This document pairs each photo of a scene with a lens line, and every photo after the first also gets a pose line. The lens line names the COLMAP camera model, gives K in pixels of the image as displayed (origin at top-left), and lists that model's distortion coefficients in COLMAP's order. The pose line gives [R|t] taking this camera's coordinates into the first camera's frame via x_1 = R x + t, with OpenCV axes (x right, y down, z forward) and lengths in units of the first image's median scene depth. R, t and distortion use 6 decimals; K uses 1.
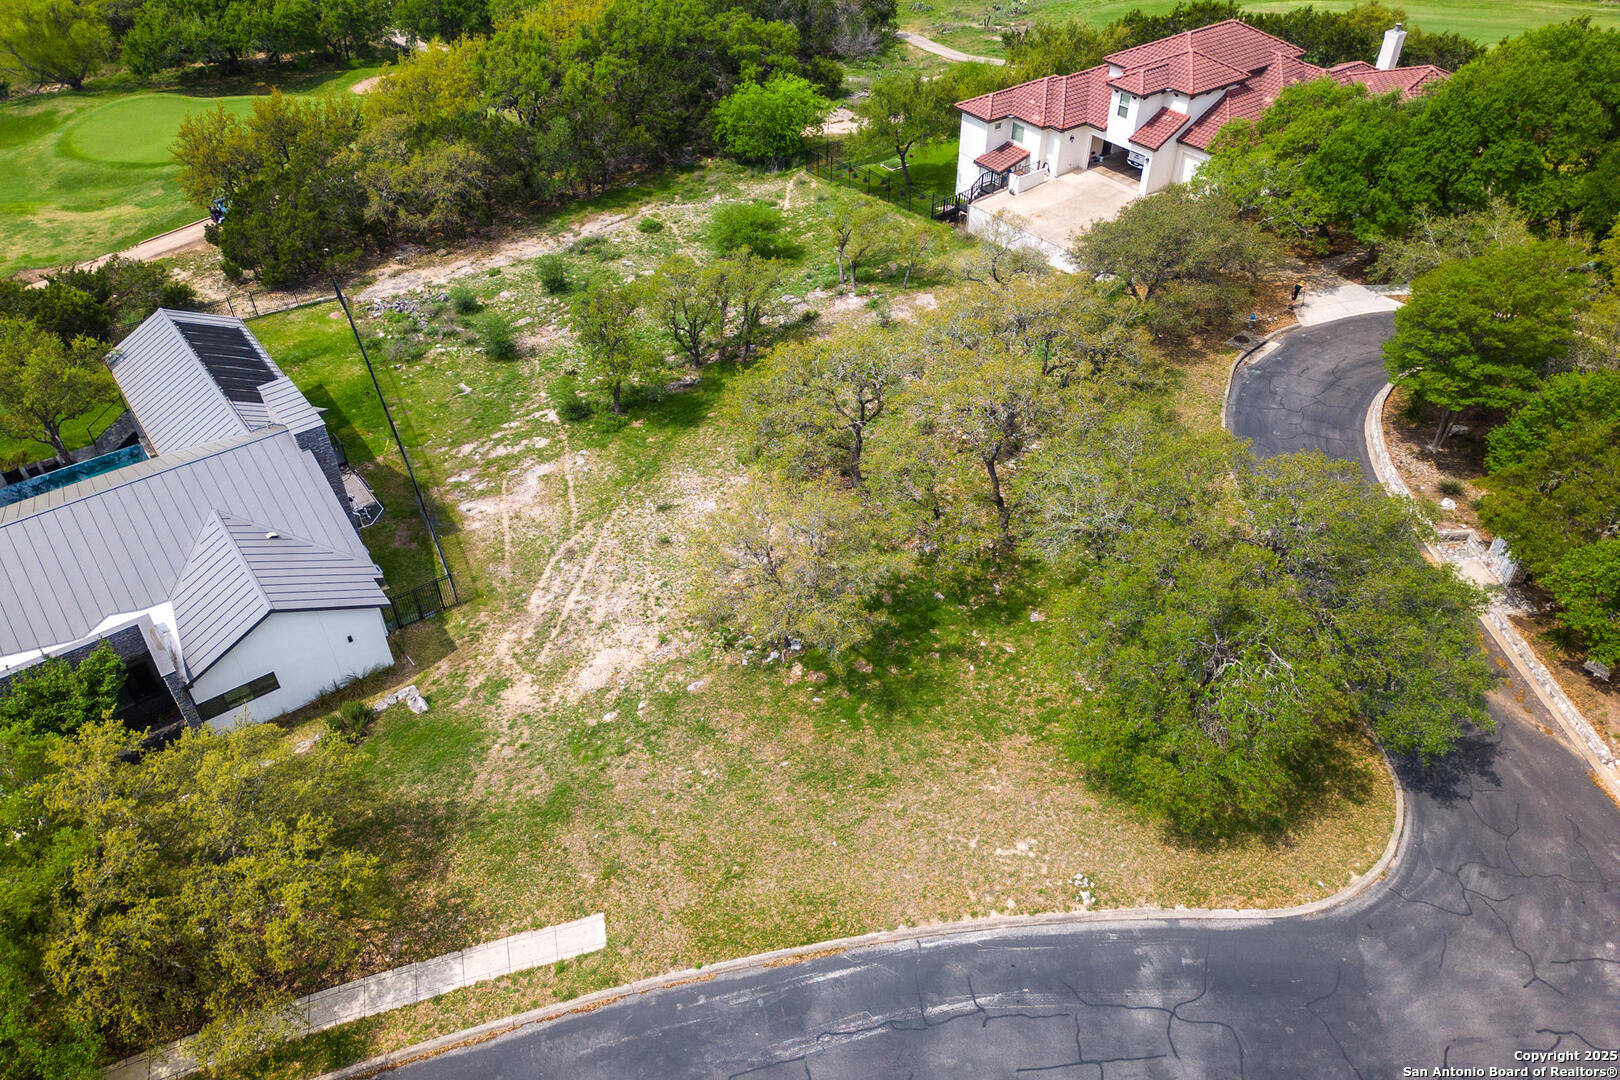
lens RADIAL K [[1147.8, 0, 806.6], [0, 1147.8, 539.1], [0, 0, 1]] dist [0.066882, -0.075382]
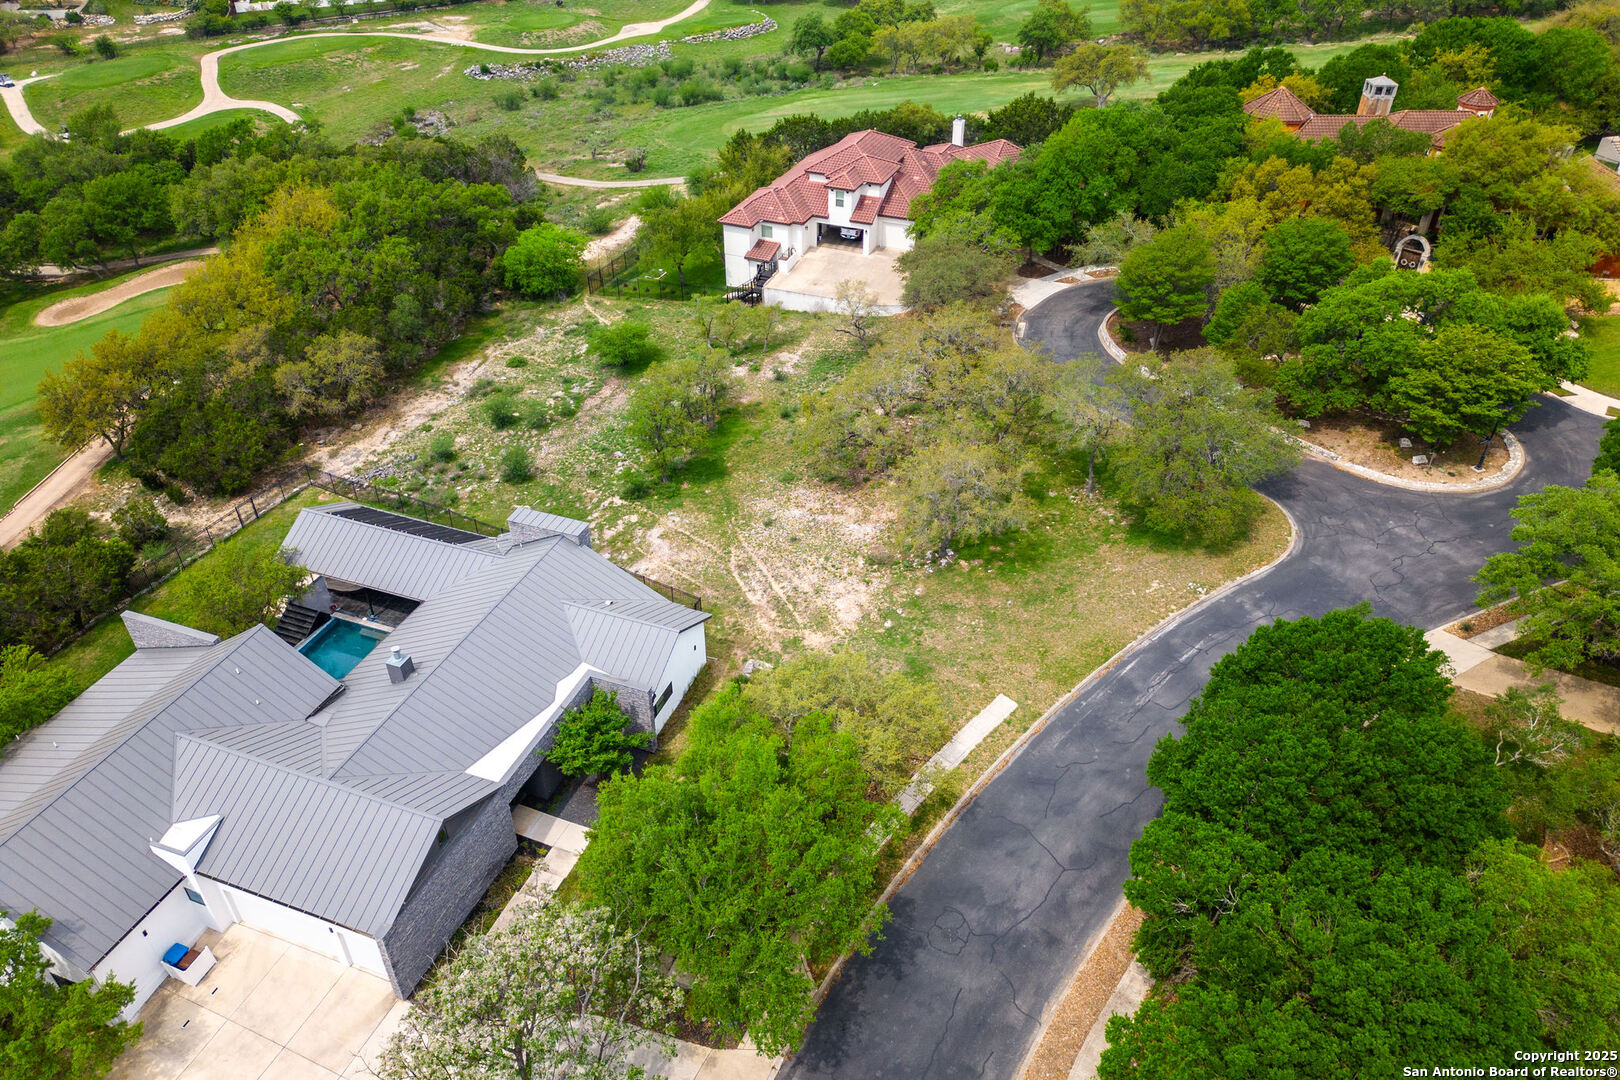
lens RADIAL K [[1147.8, 0, 806.6], [0, 1147.8, 539.1], [0, 0, 1]] dist [0.066882, -0.075382]
pose [[0.849749, -0.309331, 0.426896, -0.657534], [0.338039, 0.941089, 0.009041, -0.005255], [-0.404544, 0.136626, 0.904255, -0.285169]]
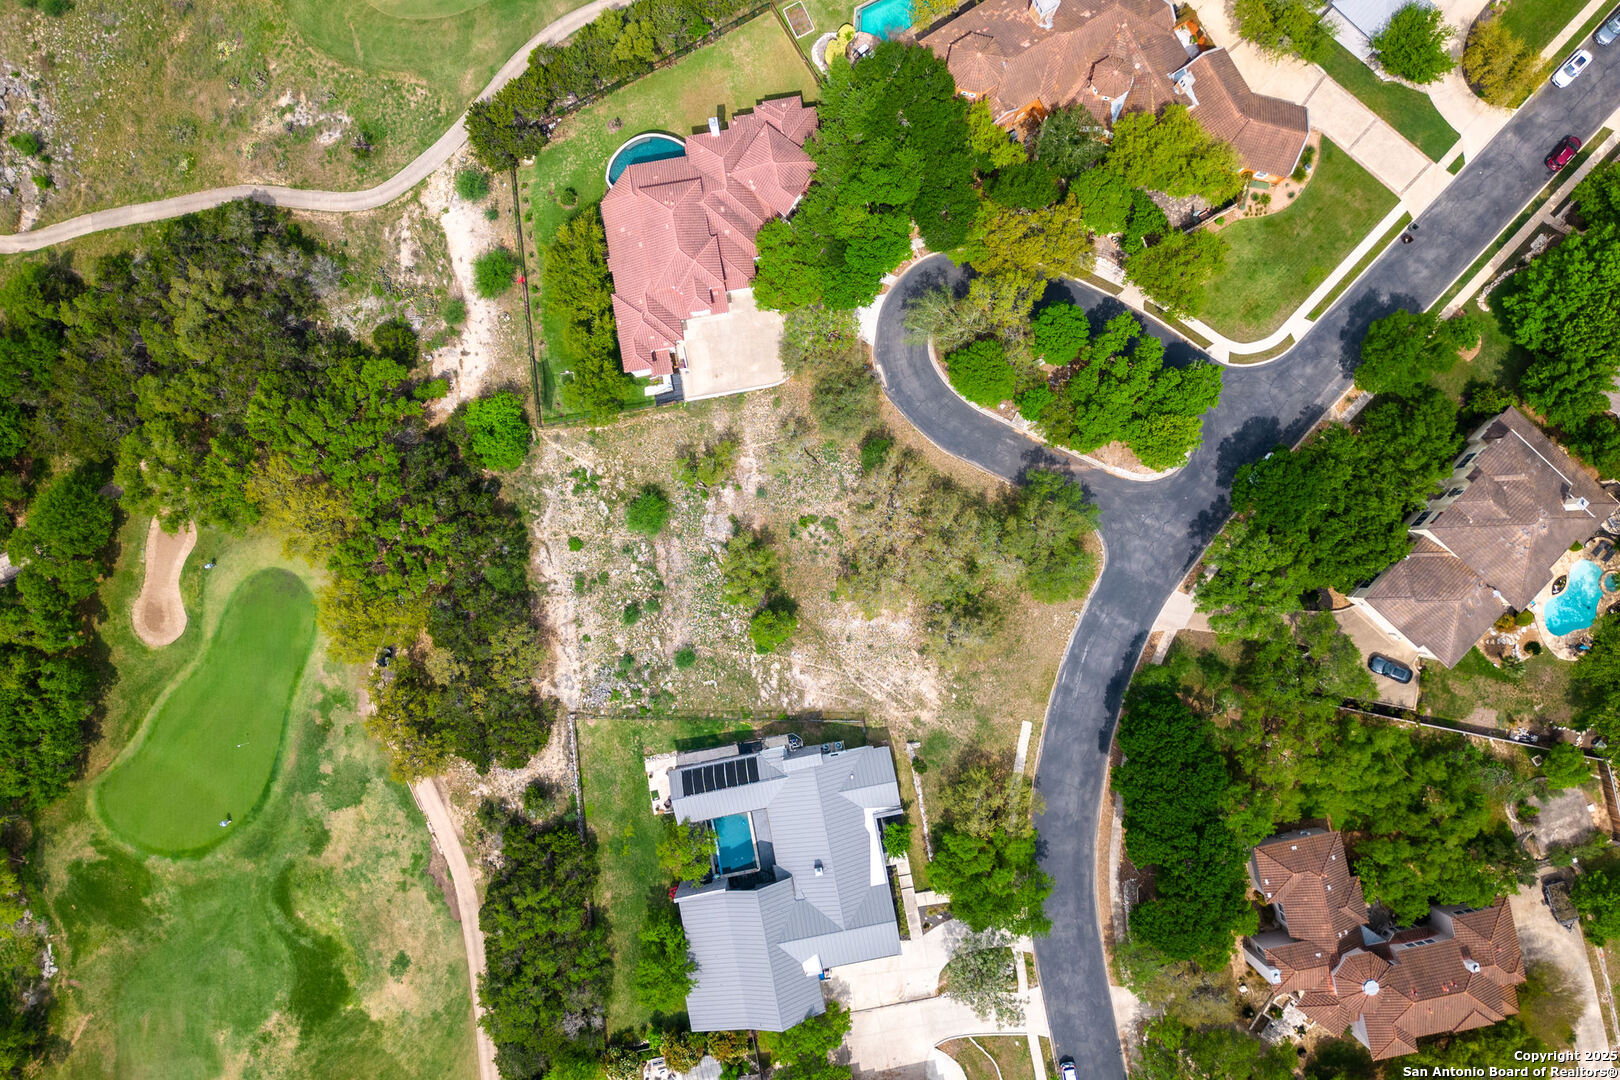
lens RADIAL K [[1147.8, 0, 806.6], [0, 1147.8, 539.1], [0, 0, 1]] dist [0.066882, -0.075382]
pose [[0.441700, -0.897030, 0.015467, -0.002066], [0.568578, 0.293222, 0.768596, -2.044125], [-0.693989, -0.330694, 0.639547, -0.506077]]
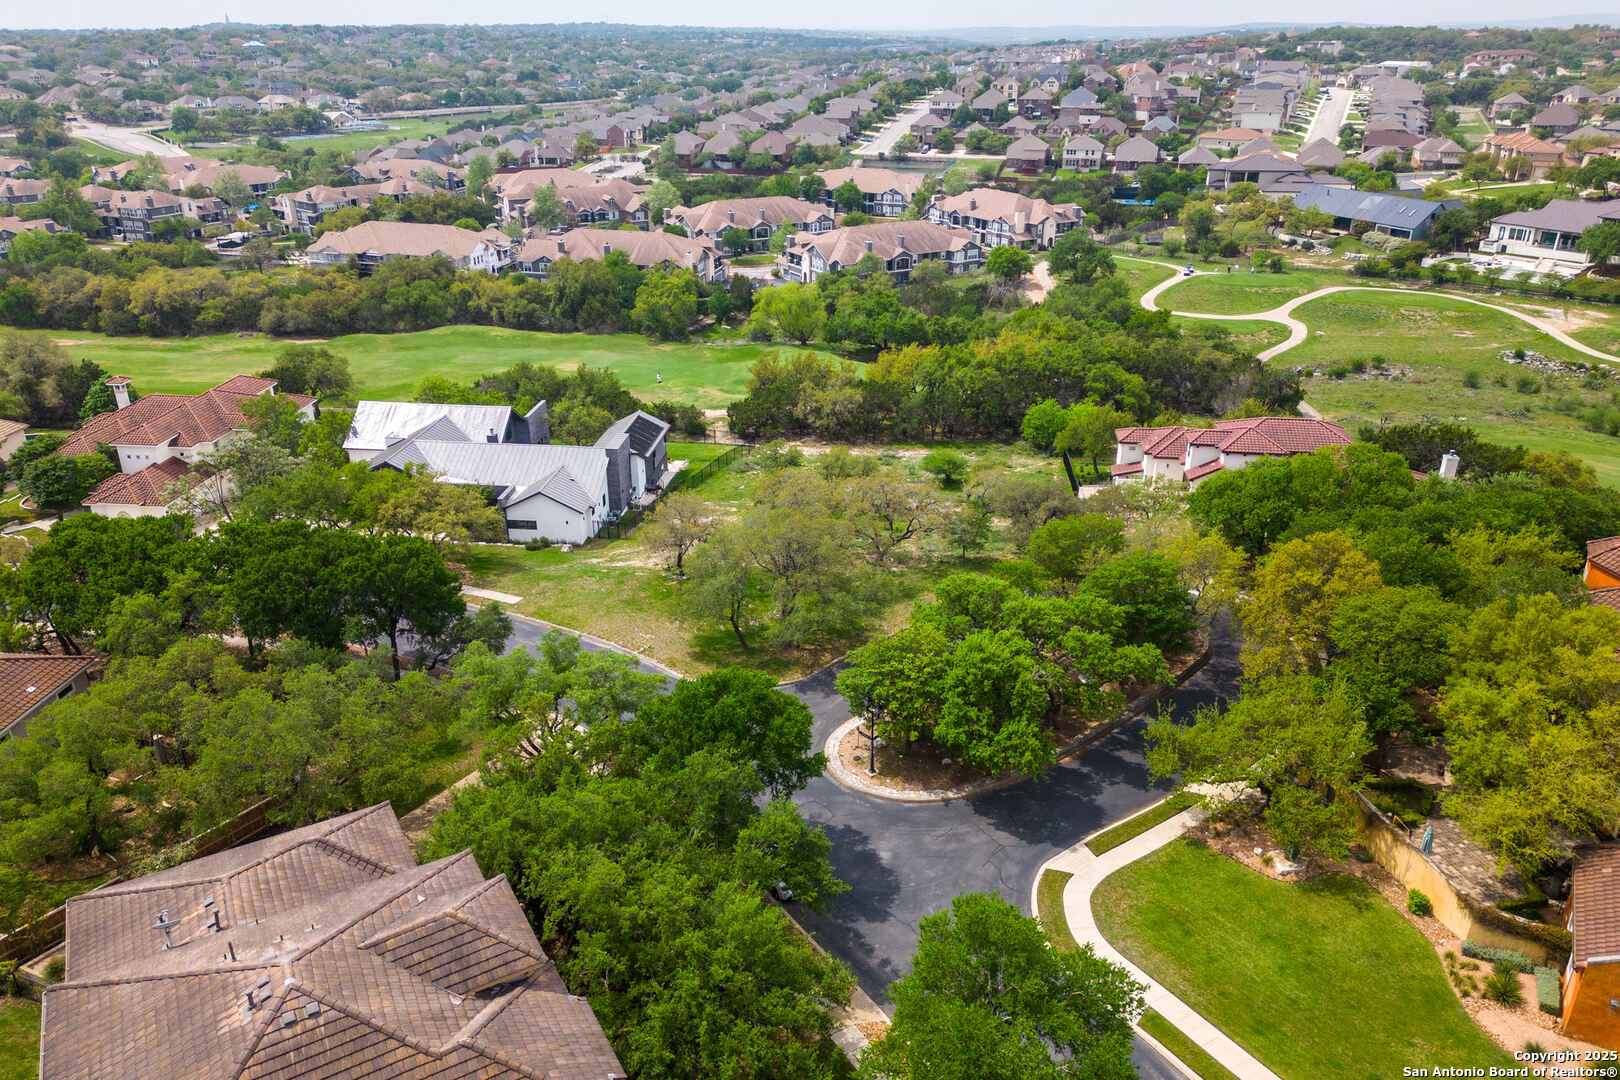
lens RADIAL K [[1147.8, 0, 806.6], [0, 1147.8, 539.1], [0, 0, 1]] dist [0.066882, -0.075382]
pose [[0.728475, 0.276972, -0.626587, 1.127709], [-0.438315, 0.891359, -0.115578, 0.133464], [0.526502, 0.358838, 0.770734, -0.423118]]
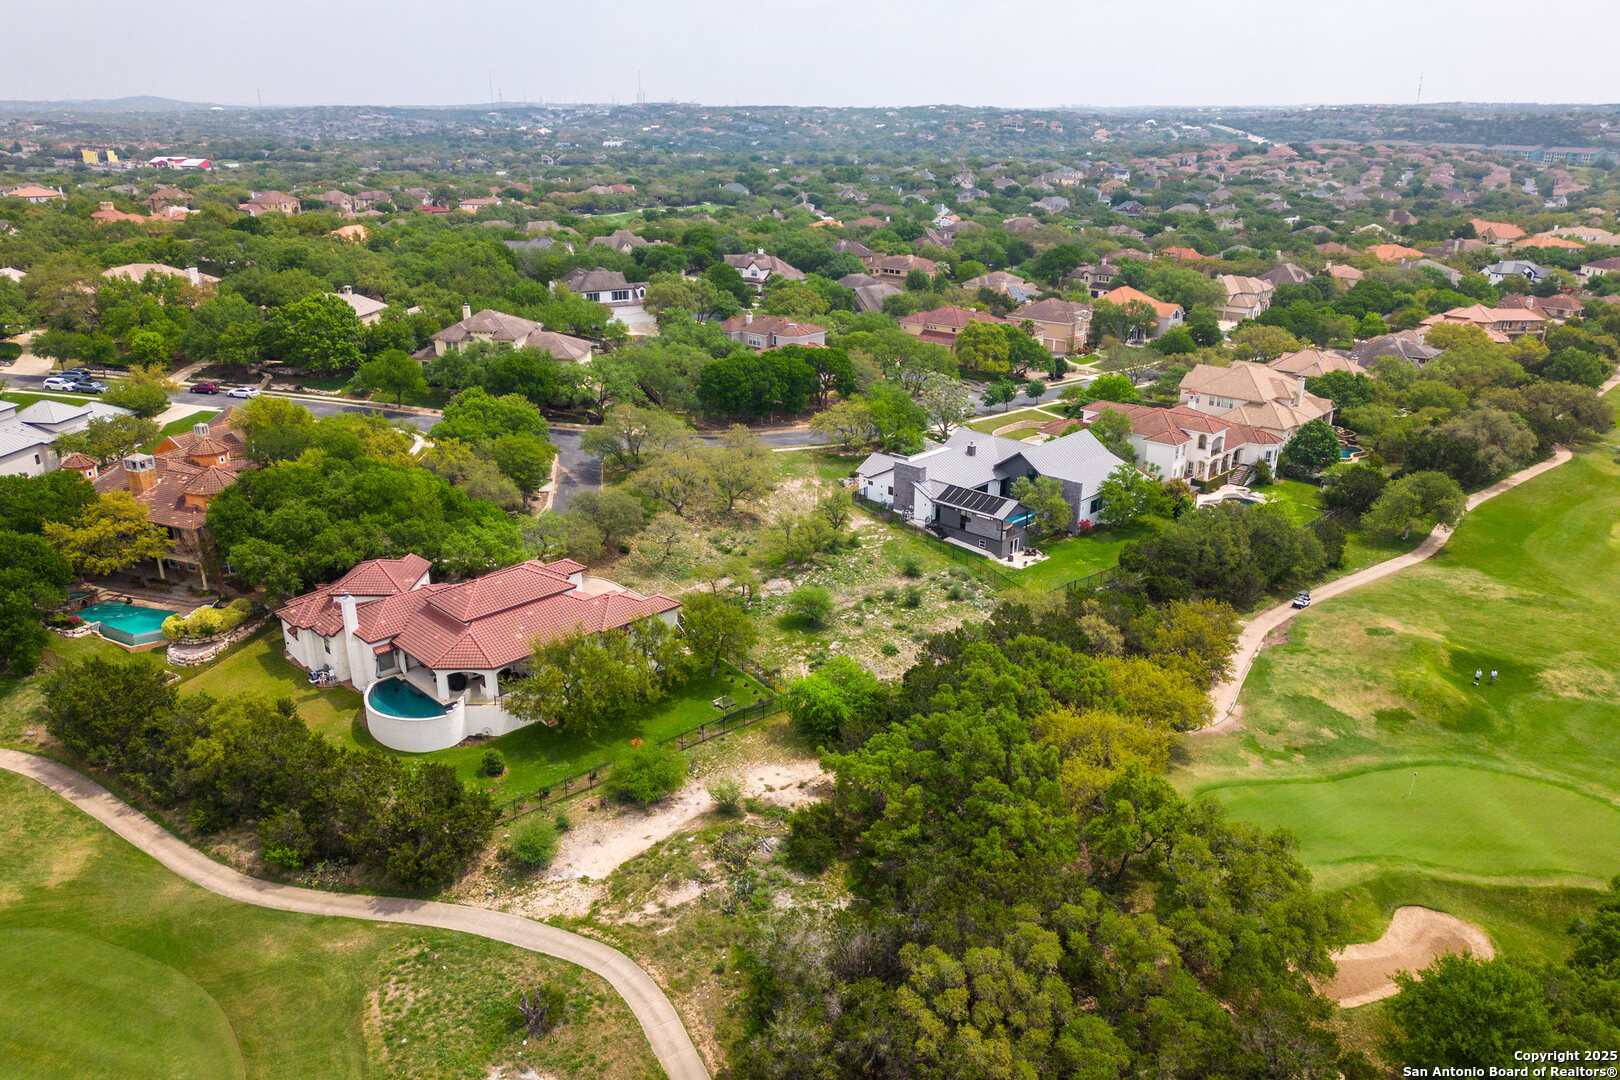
lens RADIAL K [[1147.8, 0, 806.6], [0, 1147.8, 539.1], [0, 0, 1]] dist [0.066882, -0.075382]
pose [[-0.989688, 0.054371, -0.132523, 0.223298], [-0.087916, 0.499848, 0.861639, -2.298644], [0.113089, 0.864405, -0.489914, 2.292683]]
